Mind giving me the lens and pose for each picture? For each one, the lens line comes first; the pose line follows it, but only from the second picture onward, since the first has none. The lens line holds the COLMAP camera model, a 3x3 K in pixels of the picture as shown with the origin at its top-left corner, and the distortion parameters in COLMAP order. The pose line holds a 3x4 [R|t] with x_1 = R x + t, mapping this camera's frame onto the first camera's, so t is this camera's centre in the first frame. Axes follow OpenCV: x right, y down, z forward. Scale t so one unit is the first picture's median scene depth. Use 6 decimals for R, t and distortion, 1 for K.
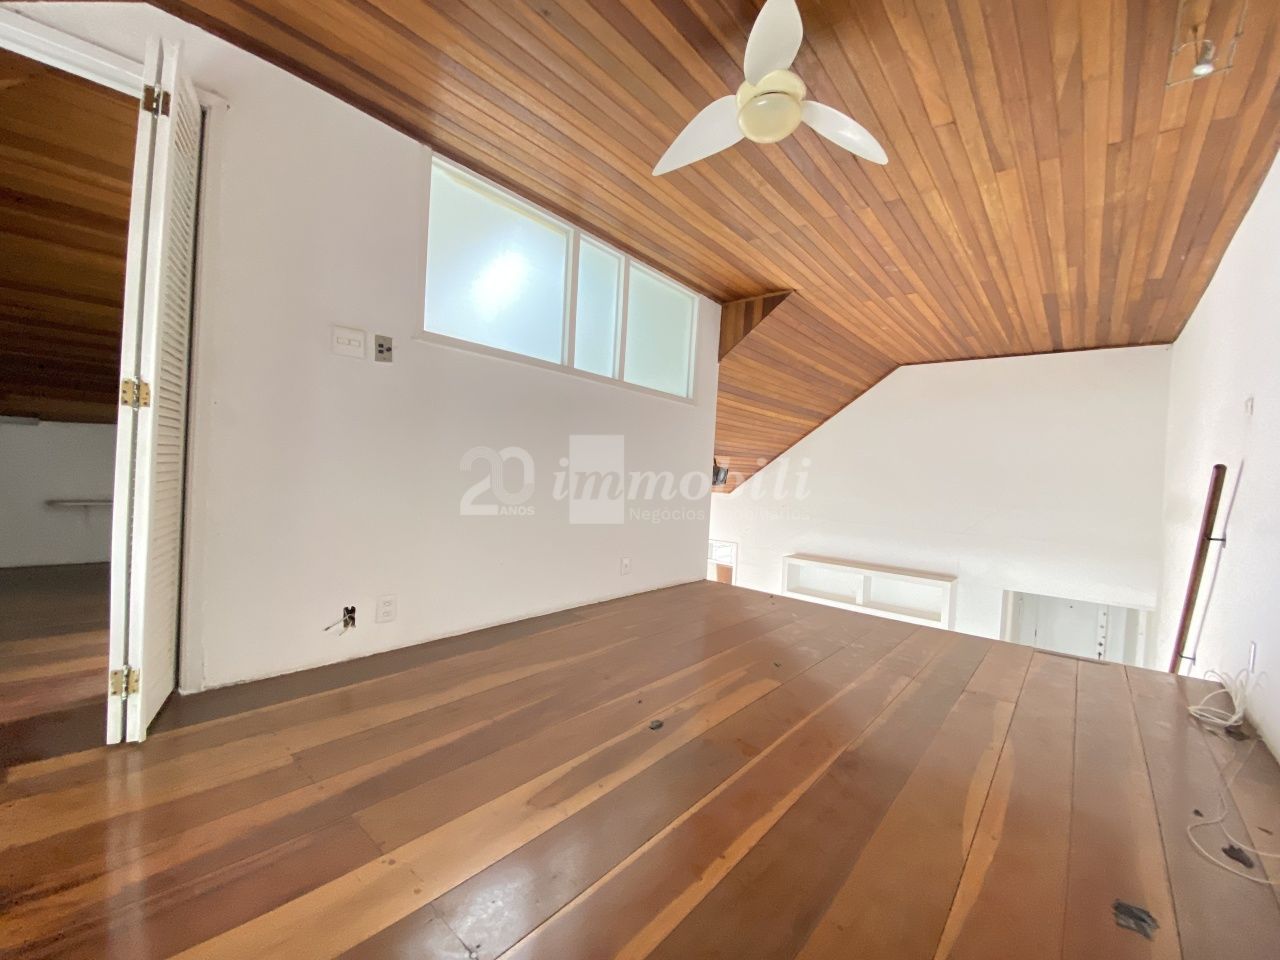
lens RADIAL K [[516.3, 0, 640.0], [0, 516.3, 480.0], [0, 0, 1]] dist [-0.001628, -0.000412]
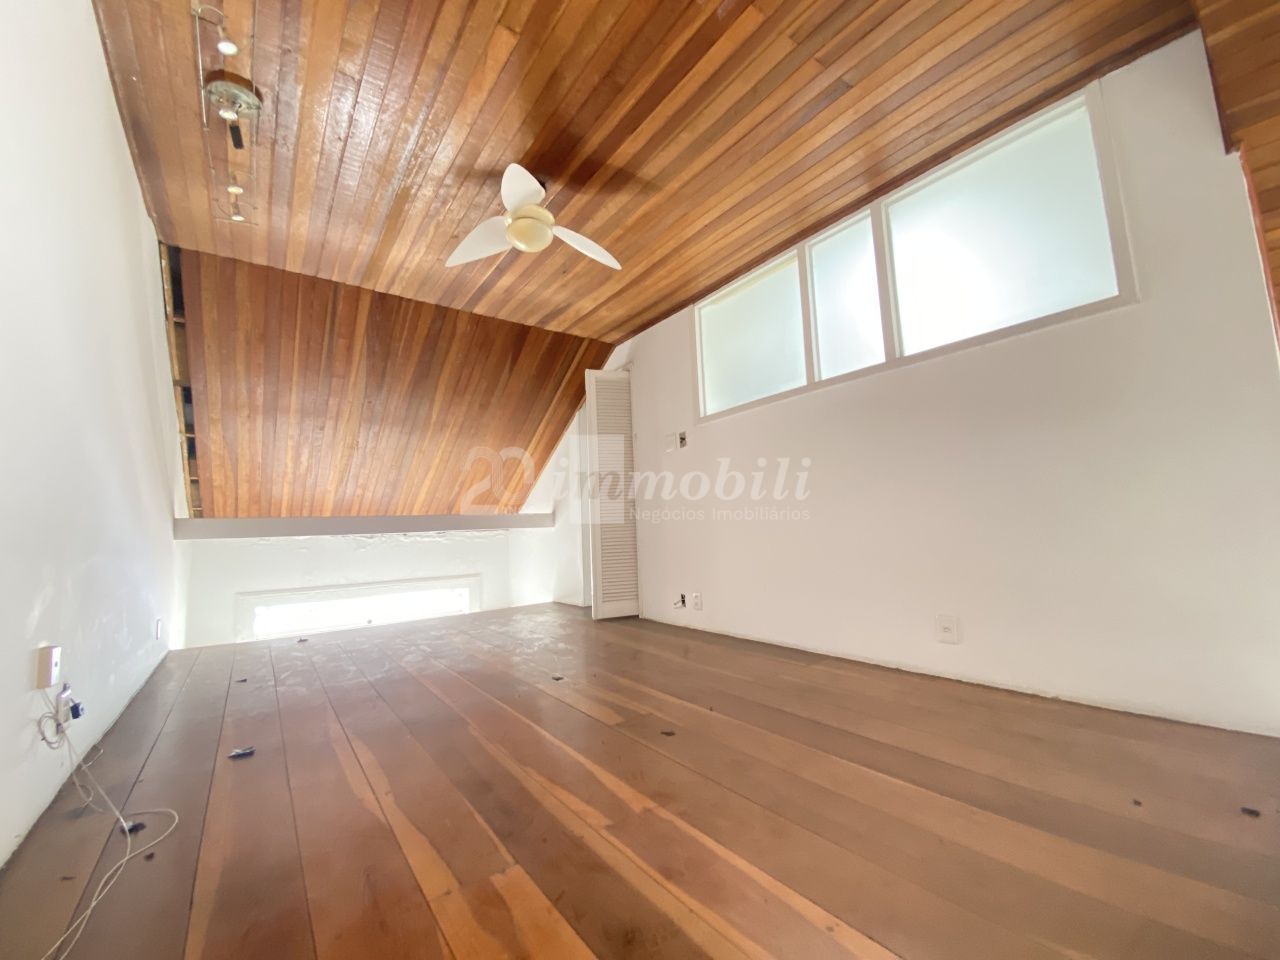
lens RADIAL K [[516.3, 0, 640.0], [0, 516.3, 480.0], [0, 0, 1]] dist [-0.001628, -0.000412]
pose [[-0.211521, -0.135150, -0.967984, 1.022179], [0.036155, 0.988634, -0.145933, 0.102443], [0.976704, -0.065866, -0.204231, 1.086341]]
